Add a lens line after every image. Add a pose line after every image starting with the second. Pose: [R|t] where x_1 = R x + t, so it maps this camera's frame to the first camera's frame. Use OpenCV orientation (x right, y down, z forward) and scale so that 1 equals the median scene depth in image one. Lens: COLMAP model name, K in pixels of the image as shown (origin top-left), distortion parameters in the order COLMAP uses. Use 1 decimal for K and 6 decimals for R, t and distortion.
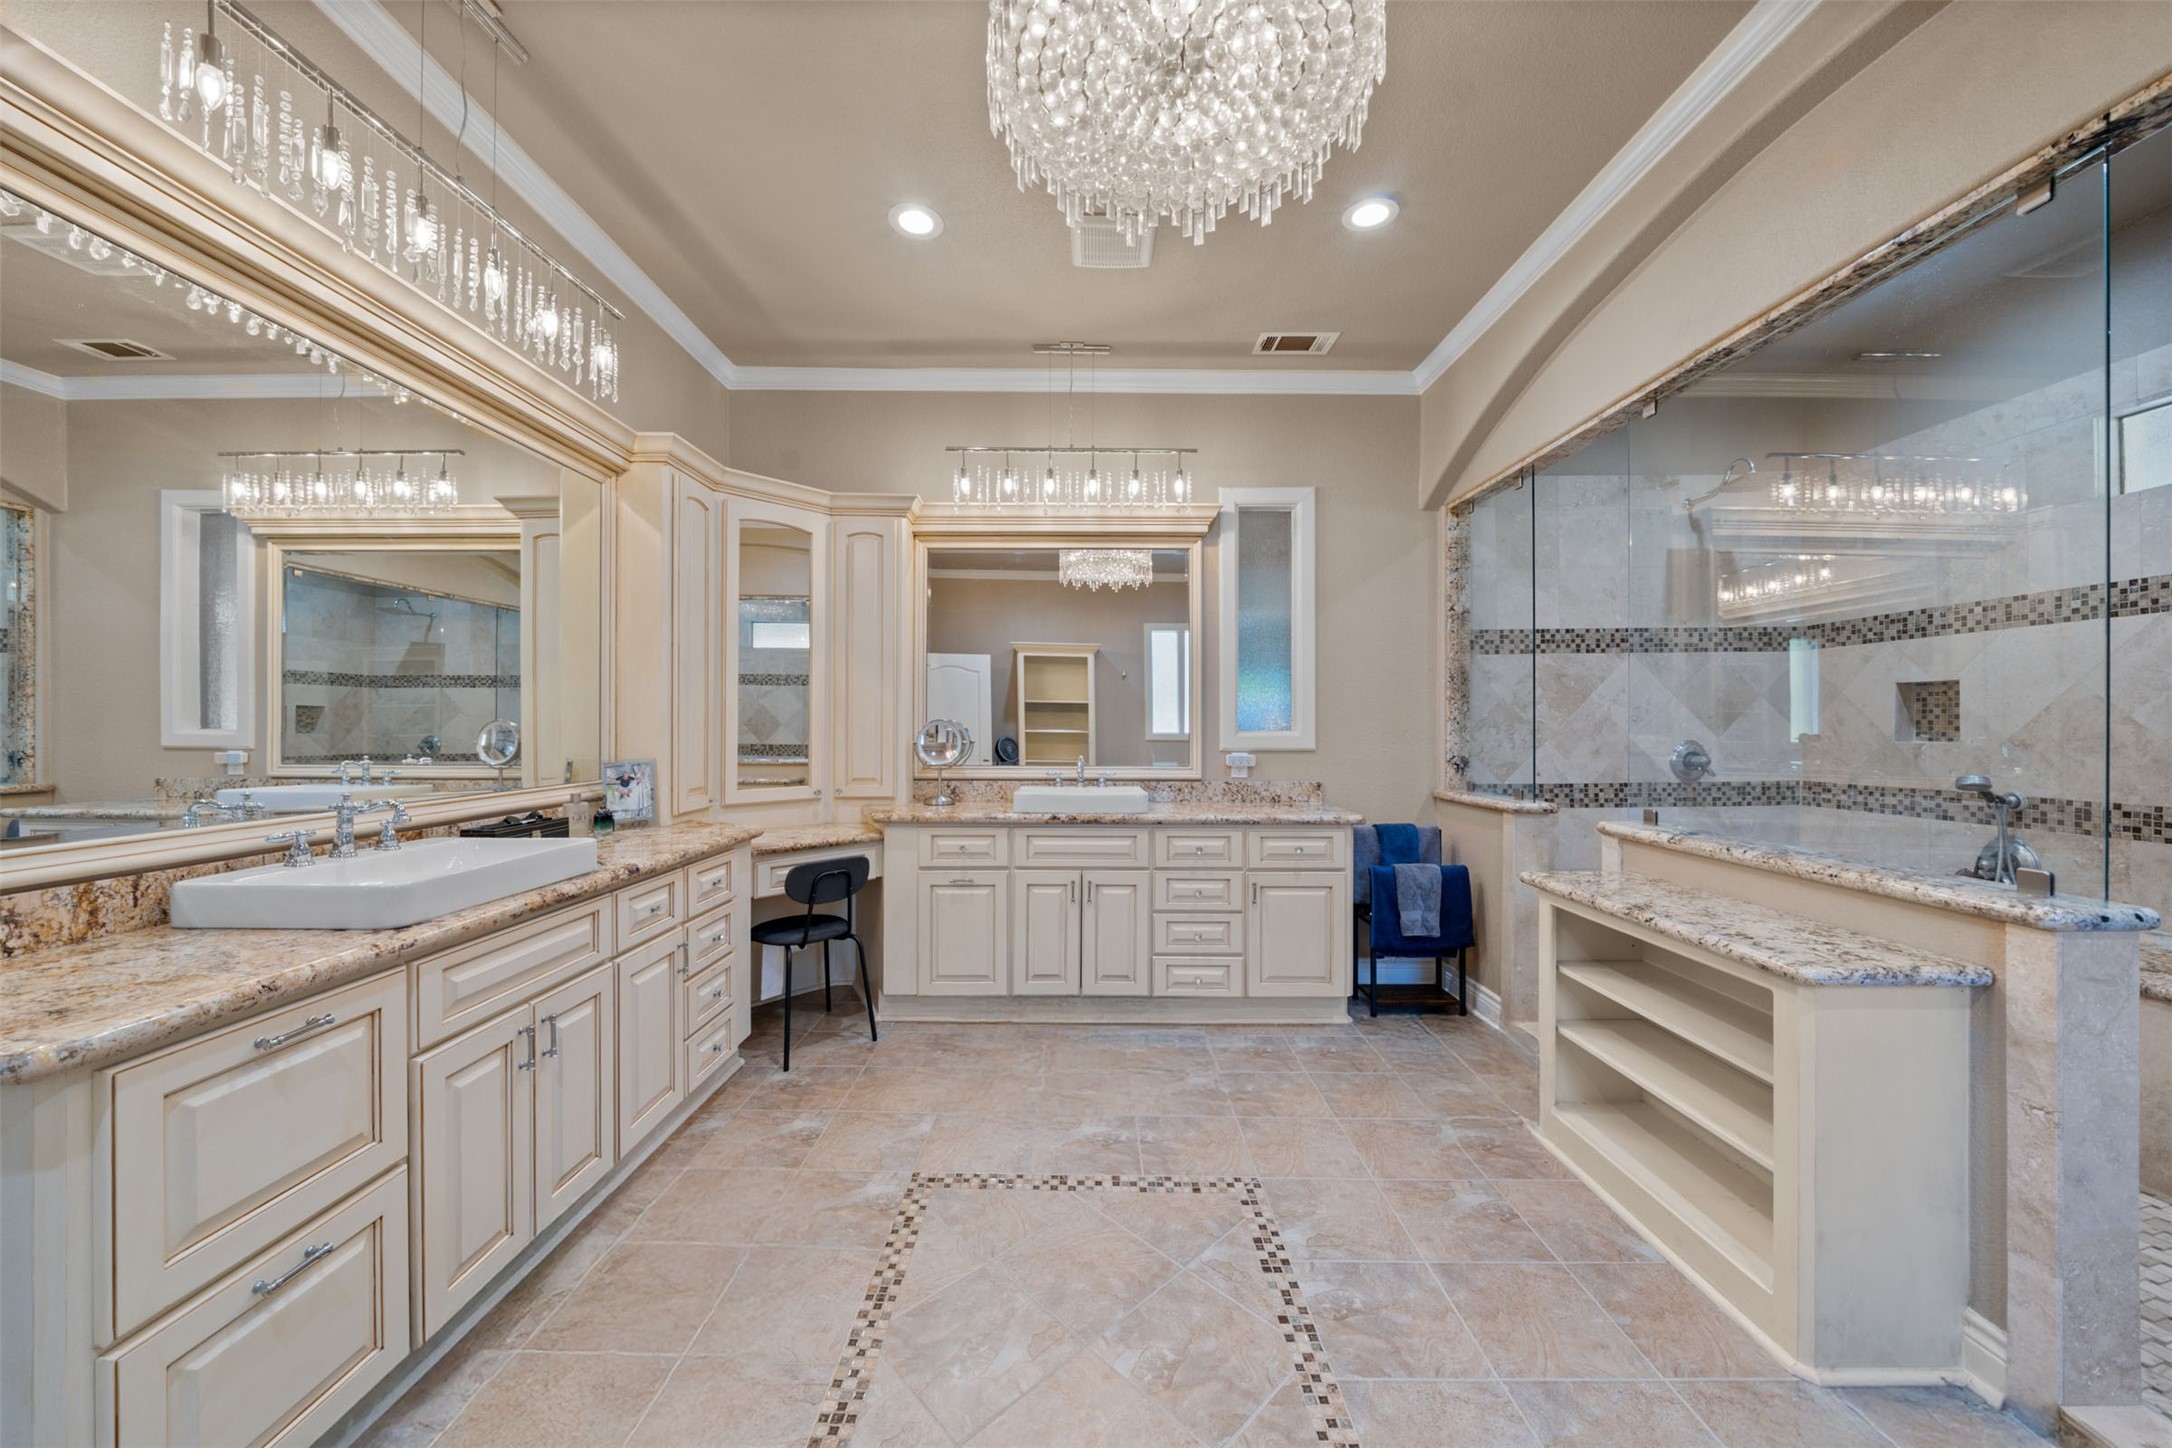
lens RADIAL K [[752.7, 0, 1083.8], [0, 752.7, 722.6], [0, 0, 1]] dist [-0.007930, 0.000125]
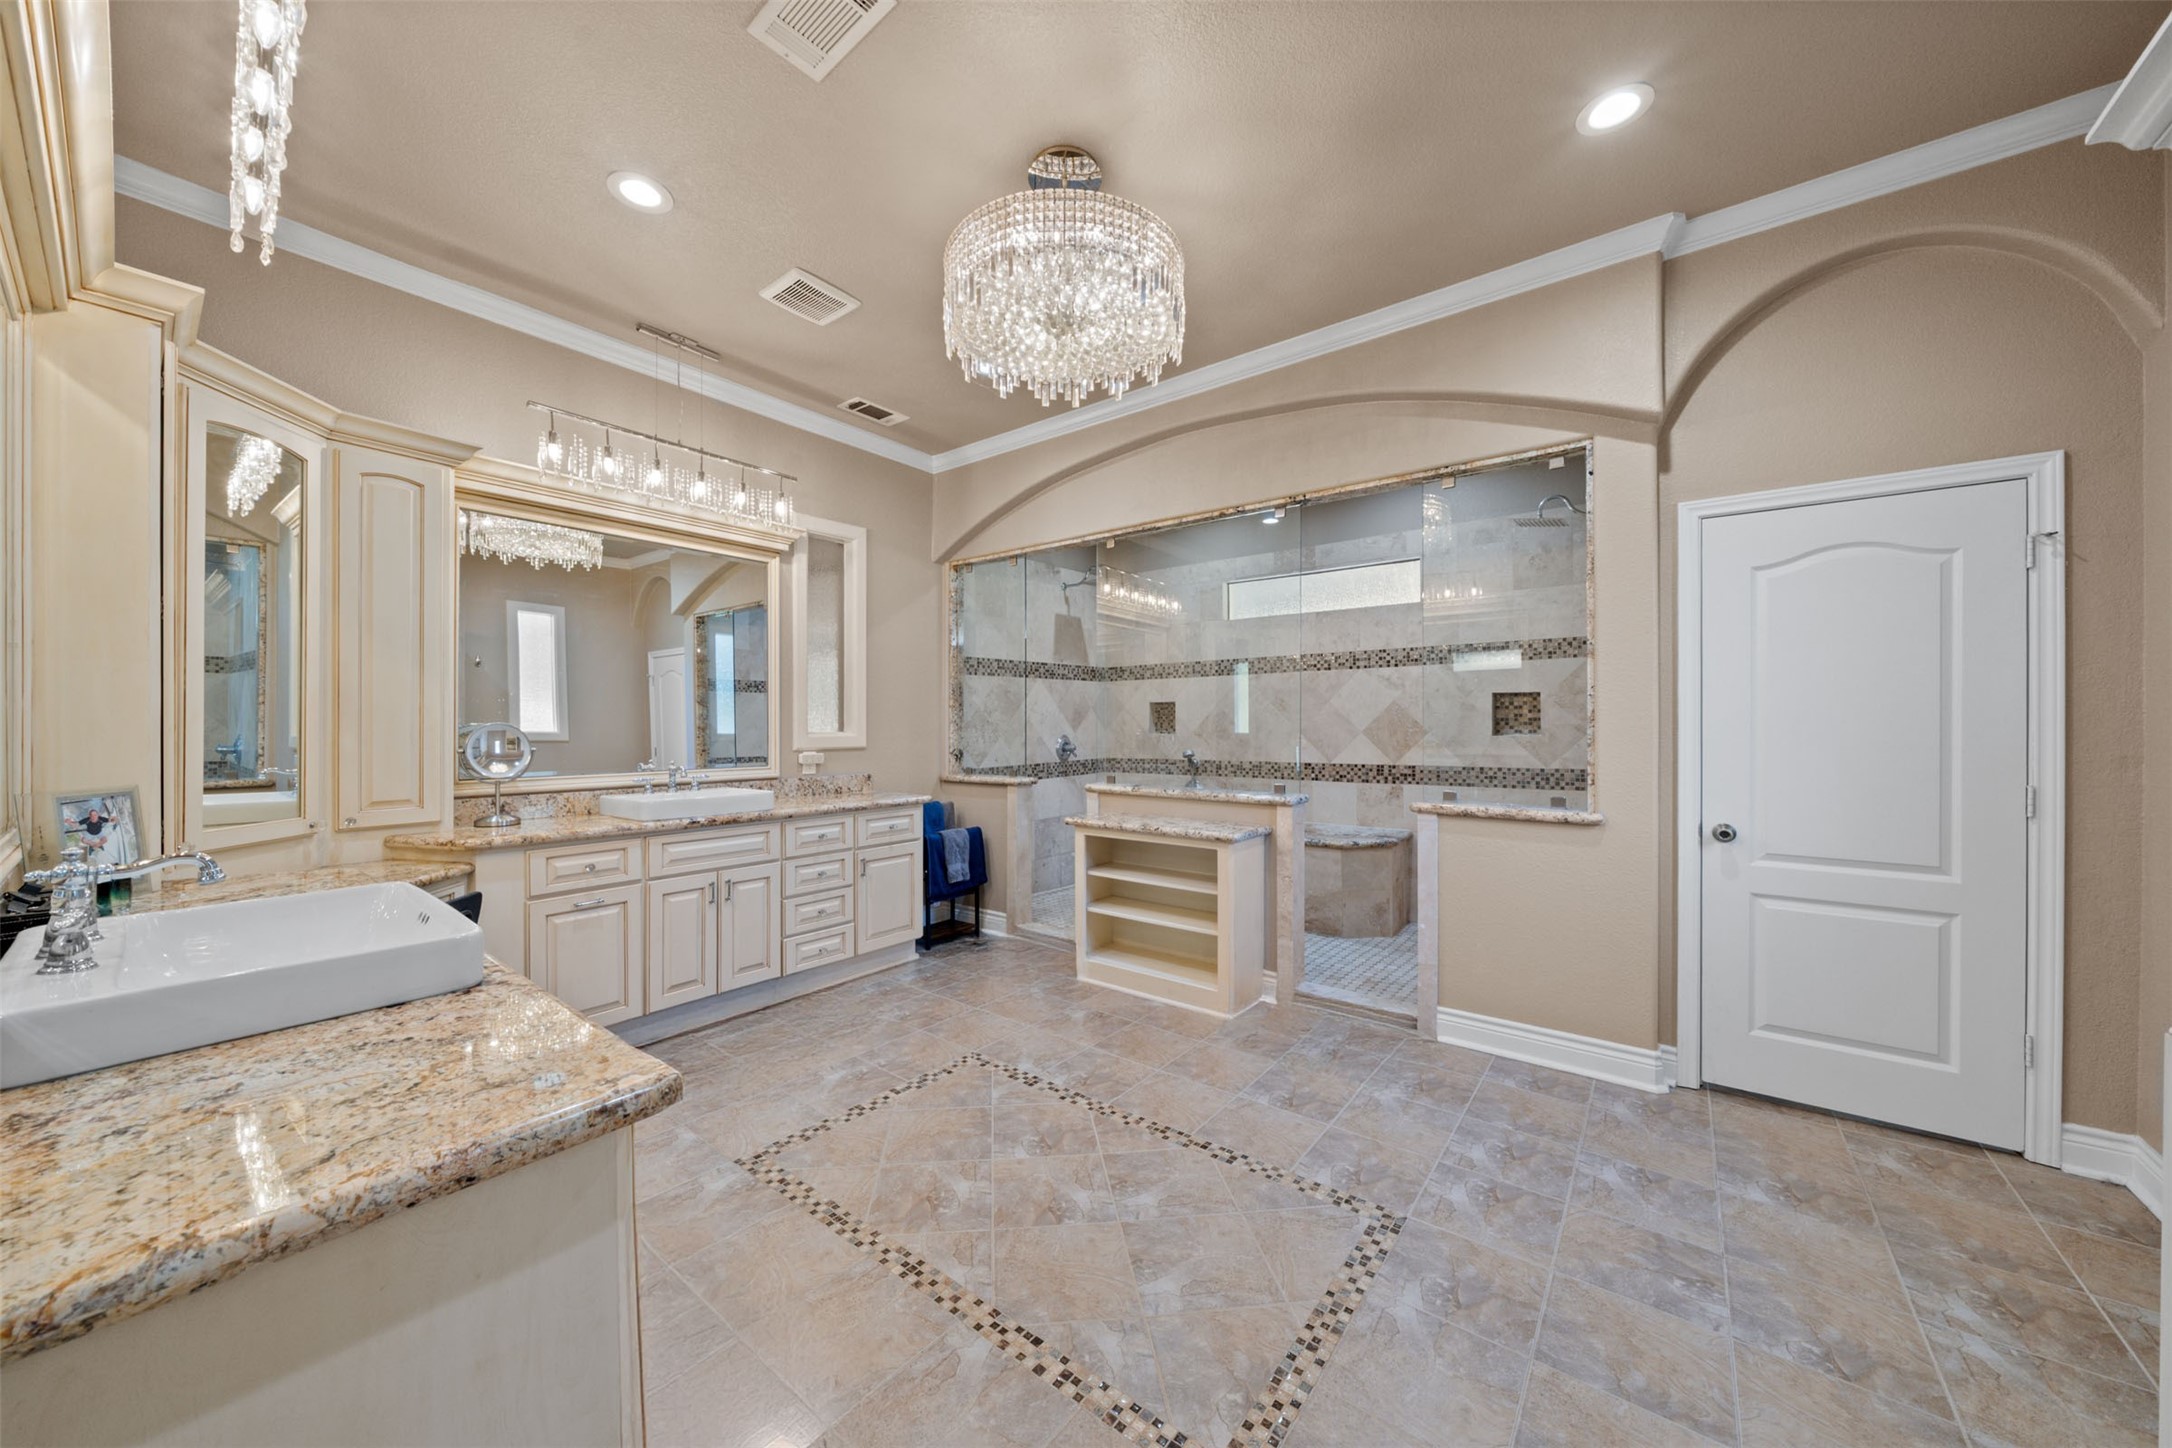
lens RADIAL K [[752.7, 0, 1080.7], [0, 752.7, 724.8], [0, 0, 1]] dist [-0.007930, 0.000125]
pose [[0.613262, -0.003498, 0.789872, -0.504118], [0.000785, 0.999992, 0.003819, -0.004720], [-0.789879, -0.001721, 0.613260, -0.009019]]
